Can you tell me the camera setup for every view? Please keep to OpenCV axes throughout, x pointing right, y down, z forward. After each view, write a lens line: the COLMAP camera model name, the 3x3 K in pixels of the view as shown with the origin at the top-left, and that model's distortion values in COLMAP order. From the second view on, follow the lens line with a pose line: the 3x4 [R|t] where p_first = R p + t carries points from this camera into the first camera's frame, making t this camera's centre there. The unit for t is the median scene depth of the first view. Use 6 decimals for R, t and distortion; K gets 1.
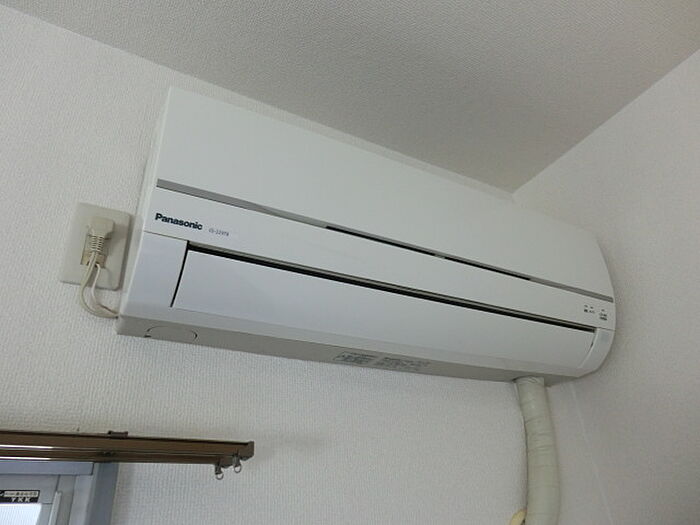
lens RADIAL K [[505.1, 0, 350.0], [0, 505.1, 262.5], [0, 0, 1]] dist [-0.110478, 0.105738]
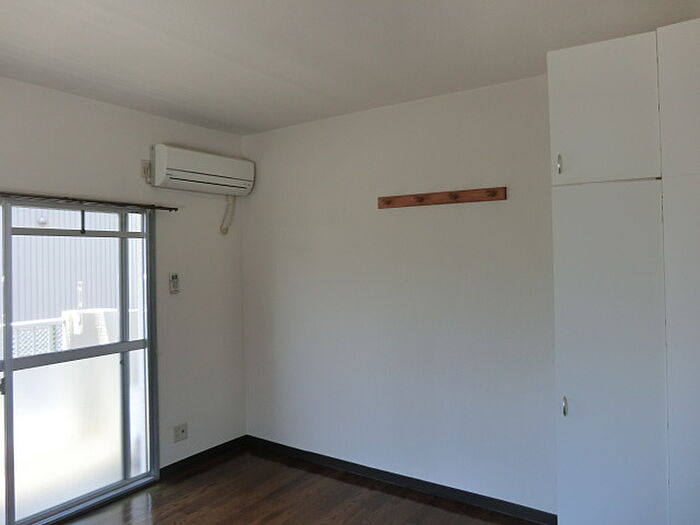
lens RADIAL K [[505.1, 0, 350.0], [0, 505.1, 262.5], [0, 0, 1]] dist [-0.110478, 0.105738]
pose [[0.899234, 0.043968, 0.435252, -0.813837], [-0.256781, 0.858557, 0.443783, -2.058021], [-0.354177, -0.510829, 0.783334, -4.330892]]
